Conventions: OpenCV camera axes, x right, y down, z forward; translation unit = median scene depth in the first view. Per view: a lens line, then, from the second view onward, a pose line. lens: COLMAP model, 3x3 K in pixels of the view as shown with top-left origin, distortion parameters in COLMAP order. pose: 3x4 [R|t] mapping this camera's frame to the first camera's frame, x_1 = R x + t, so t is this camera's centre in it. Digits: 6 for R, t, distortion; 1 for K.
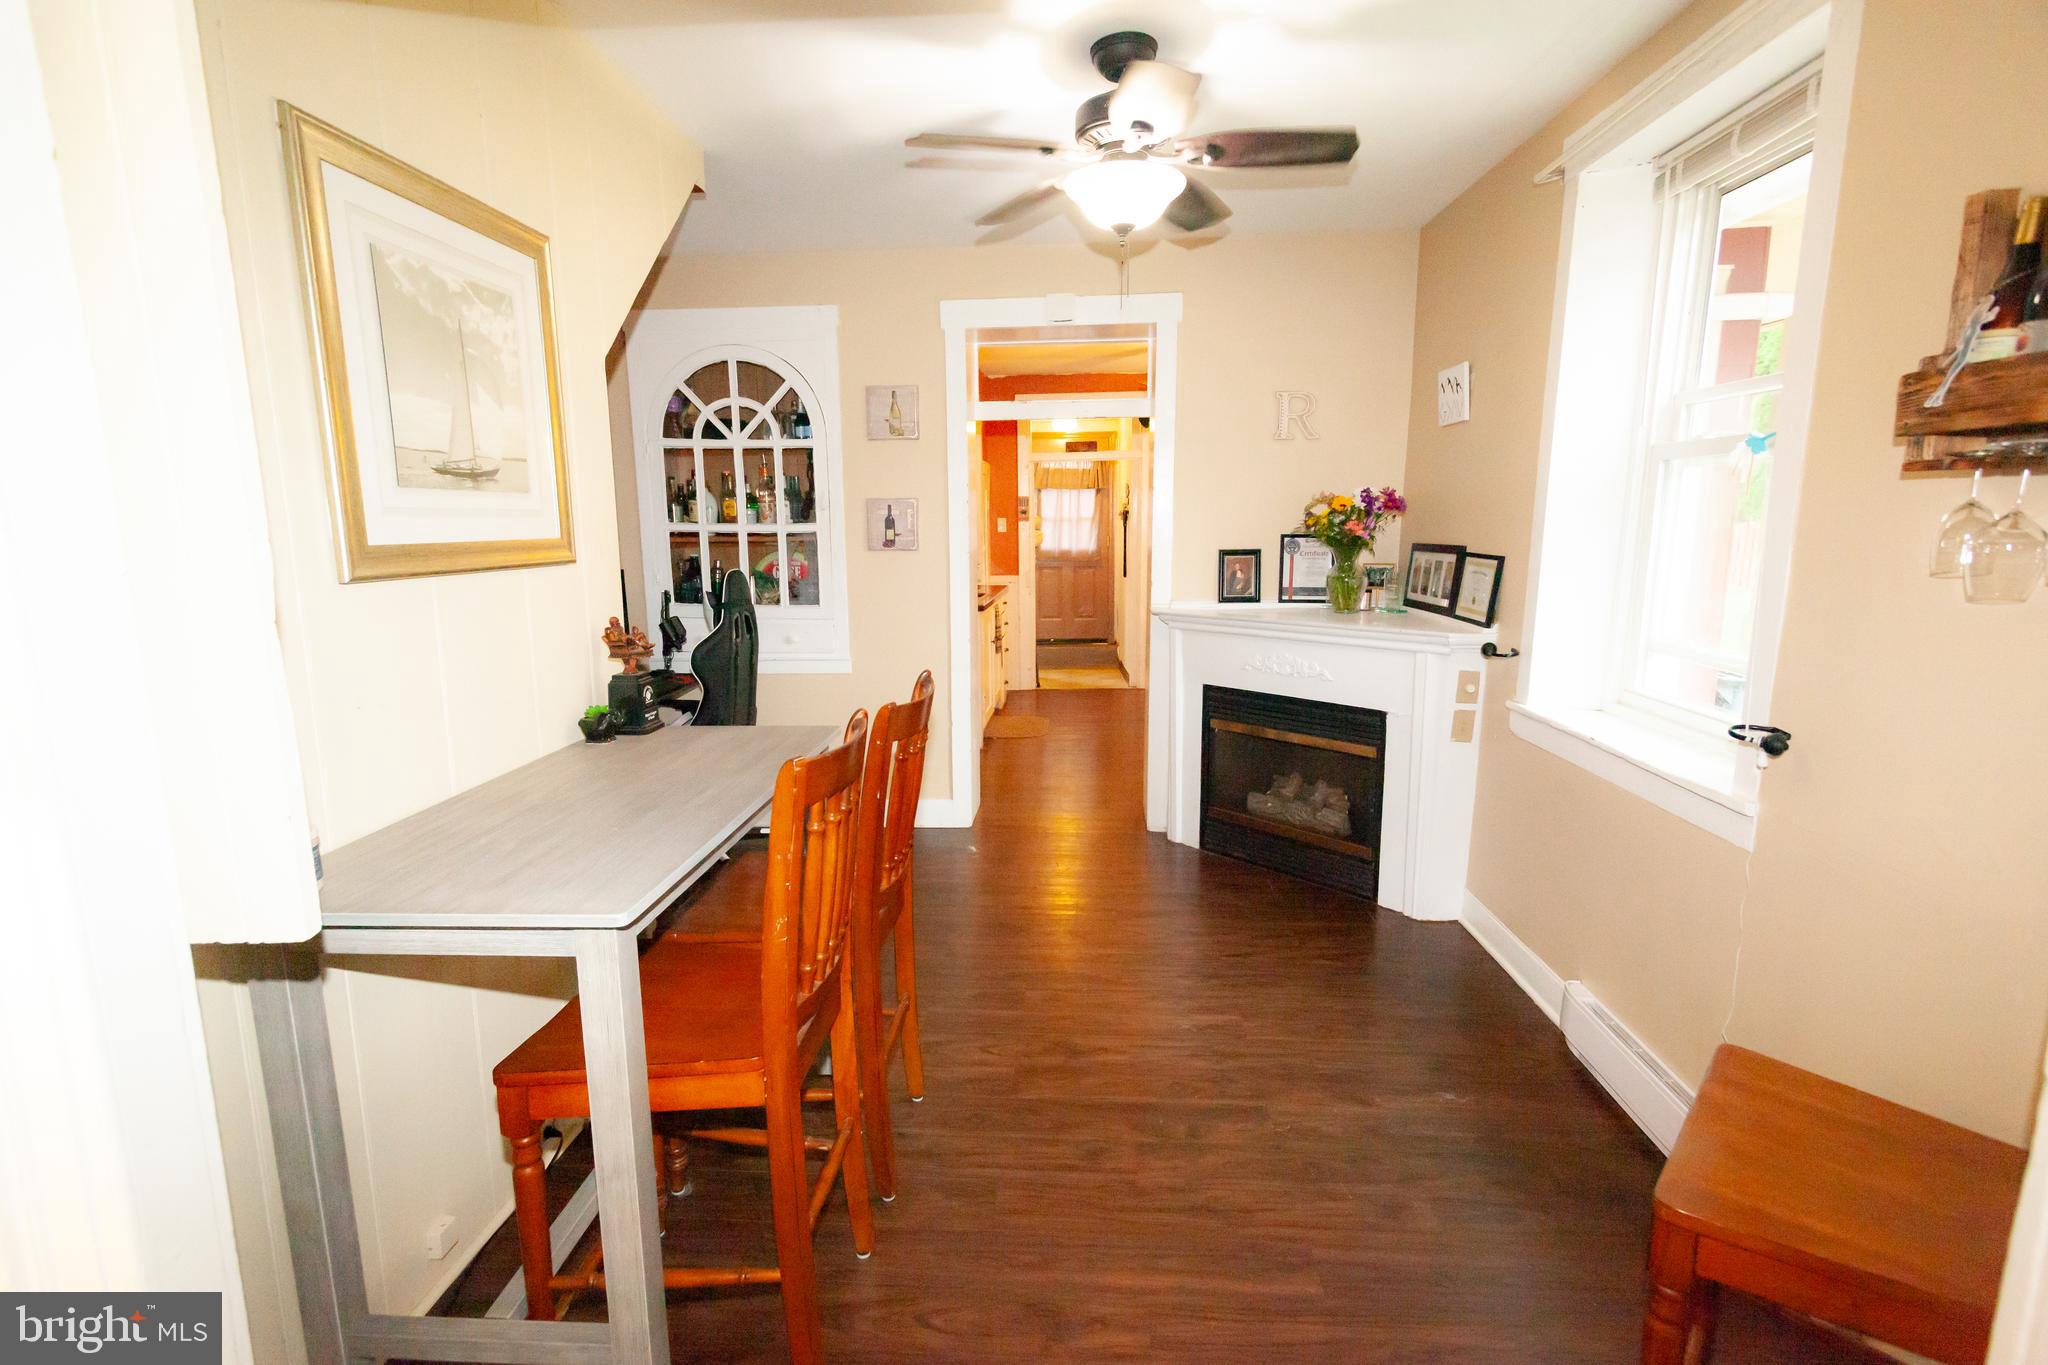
lens RADIAL K [[961.5, 0, 1024.0], [0, 961.5, 682.5], [0, 0, 1]] dist [0.001543, 0.000181]
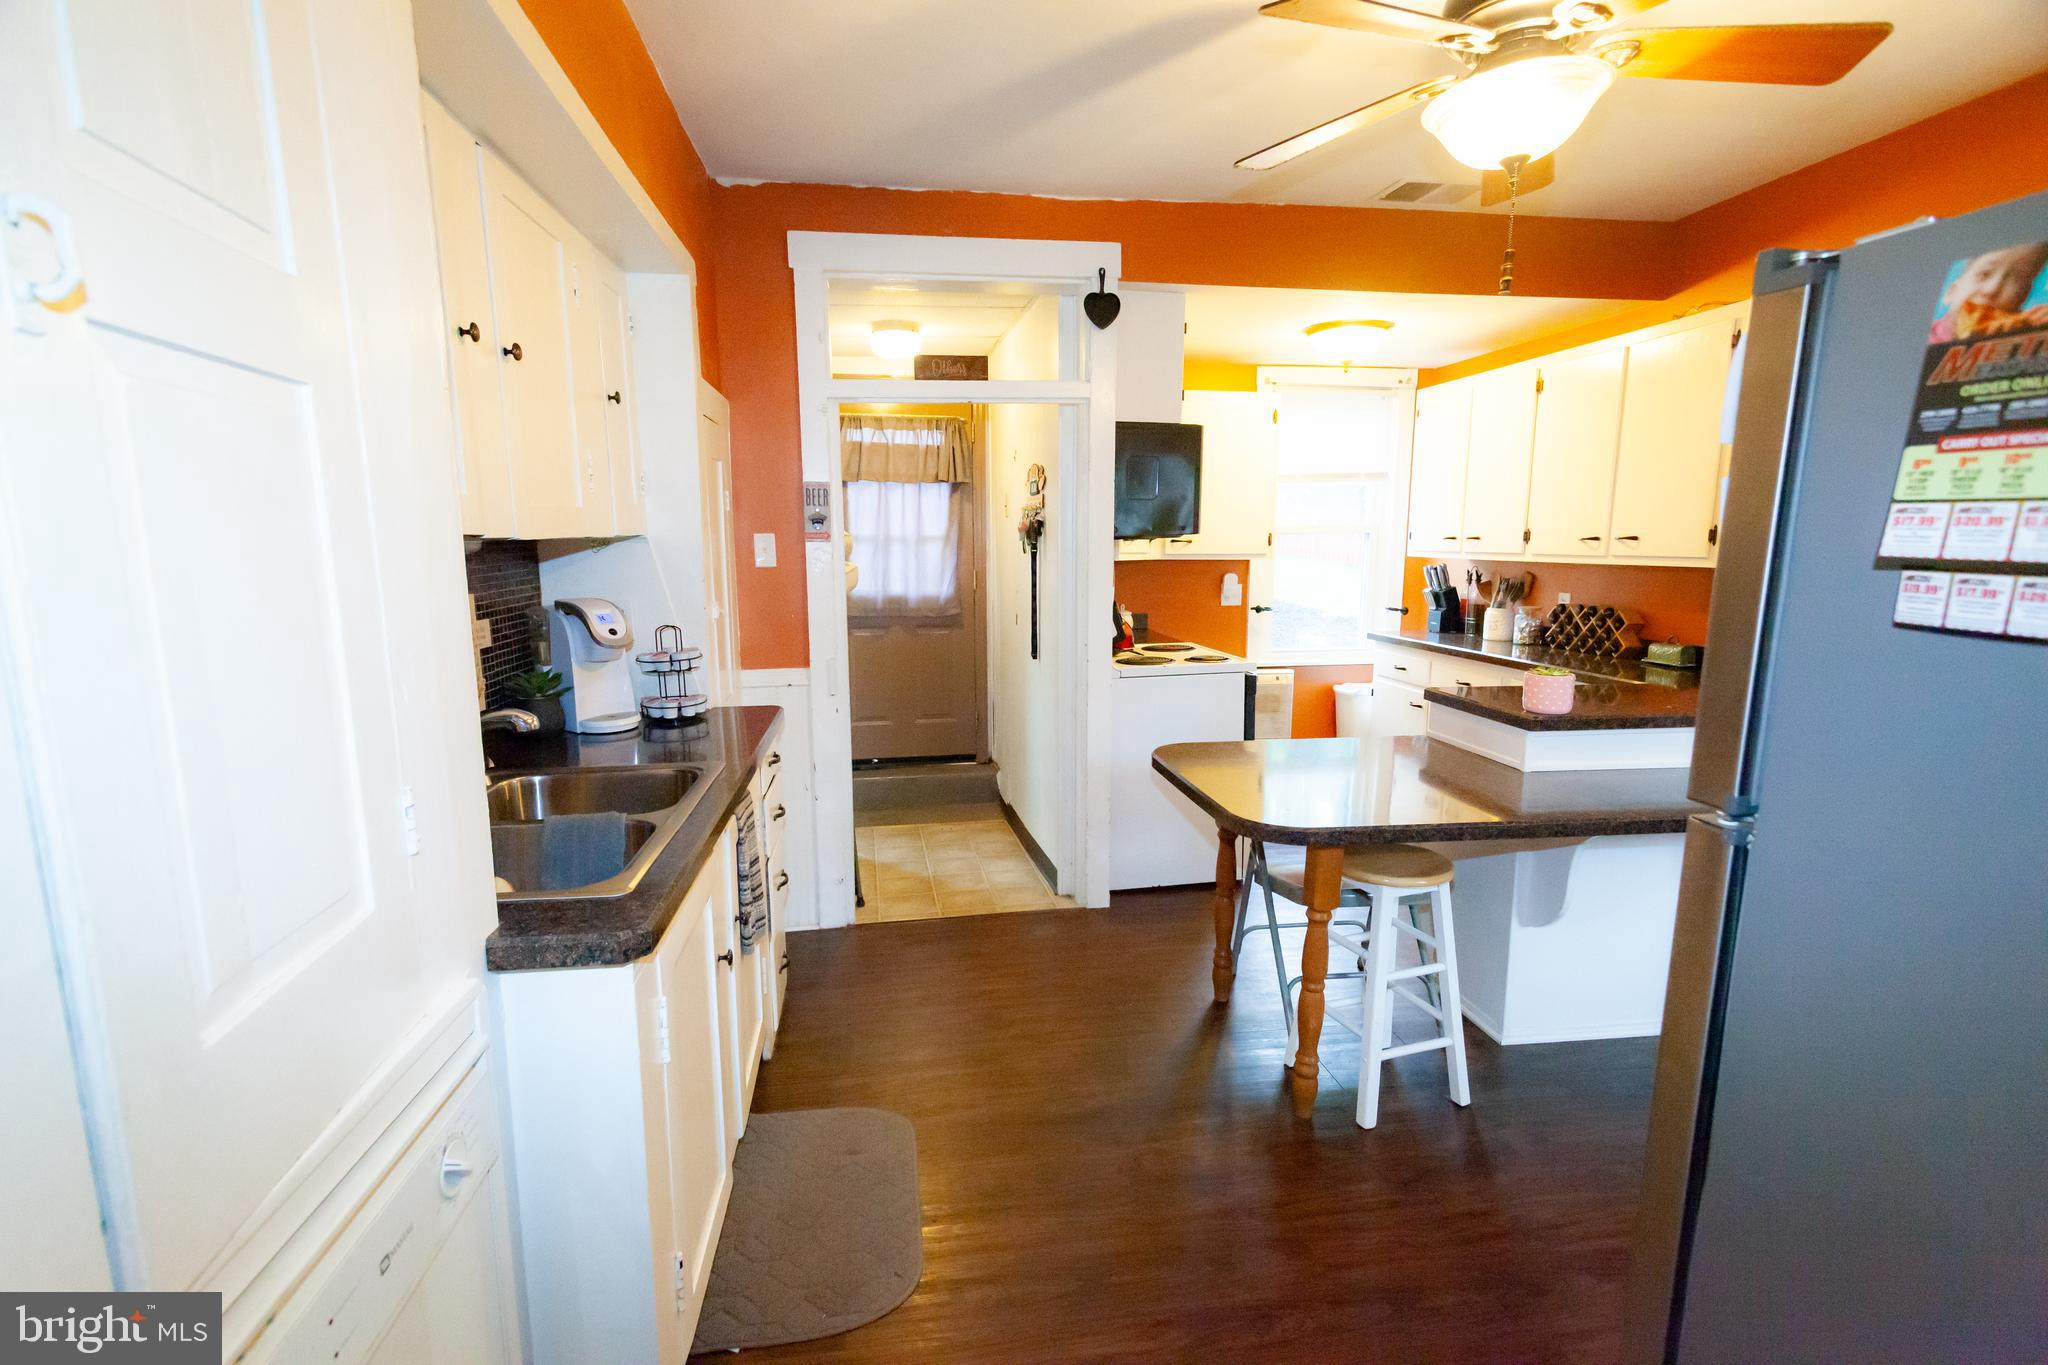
lens RADIAL K [[961.5, 0, 1024.0], [0, 961.5, 682.5], [0, 0, 1]] dist [0.001543, 0.000181]
pose [[0.976921, -0.025567, 0.212064, -0.002708], [0.030567, 0.999326, -0.020333, -0.088011], [-0.211401, 0.026346, 0.977044, 0.531300]]
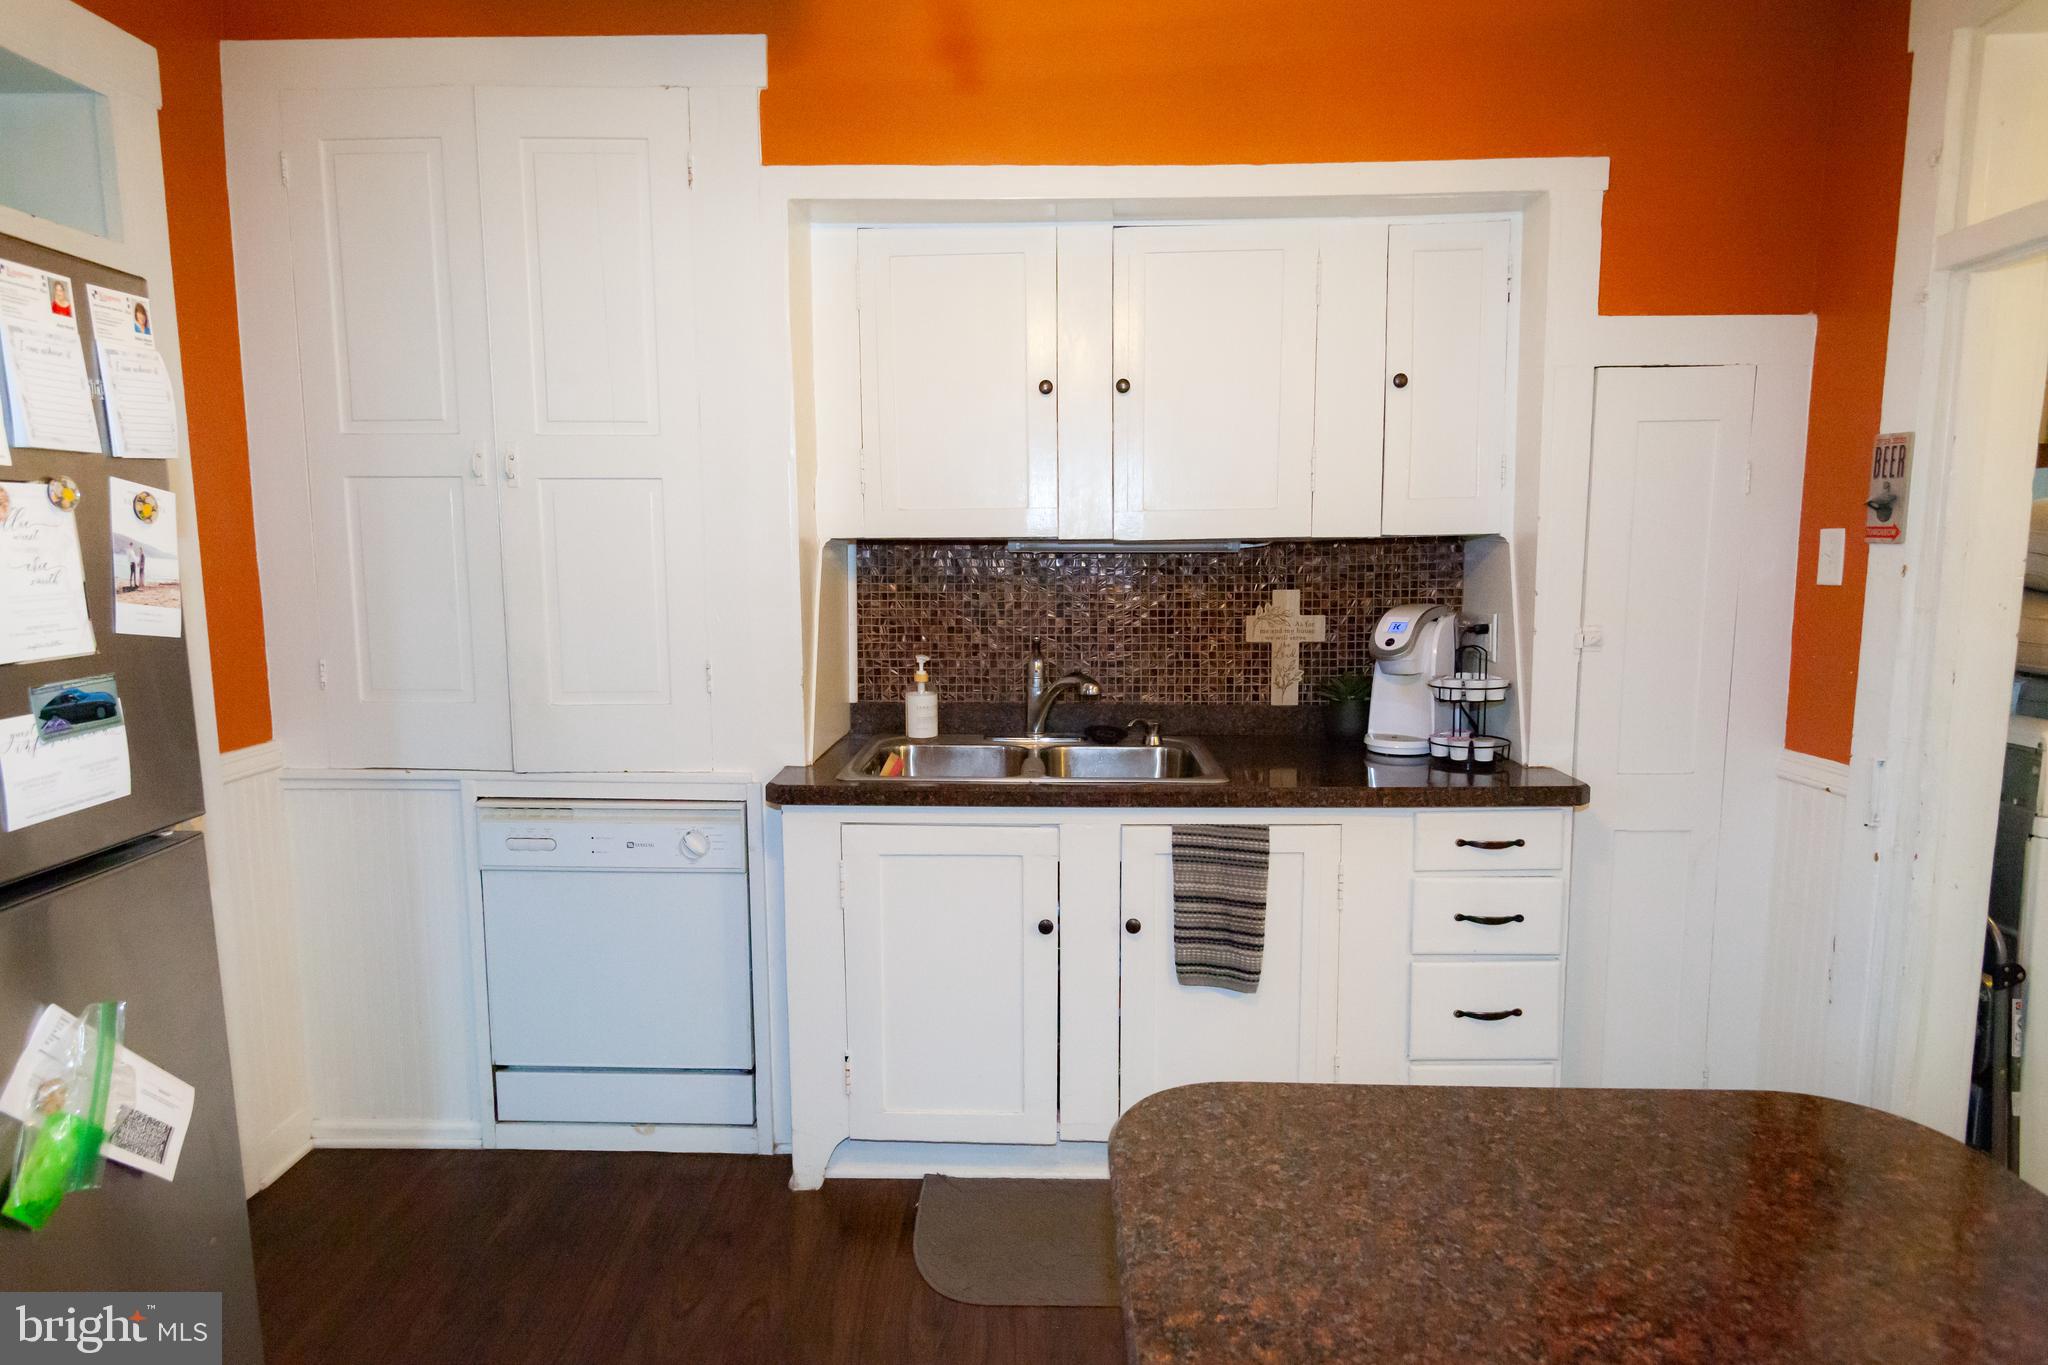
lens RADIAL K [[1203.8, 0, 1024.0], [0, 1203.8, 682.5], [0, 0, 1]] dist [0.017210, -0.000505]
pose [[0.049889, 0.129497, -0.990324, 0.263598], [-0.170487, 0.978110, 0.119311, -0.125415], [0.984096, 0.162885, 0.070874, 0.728959]]
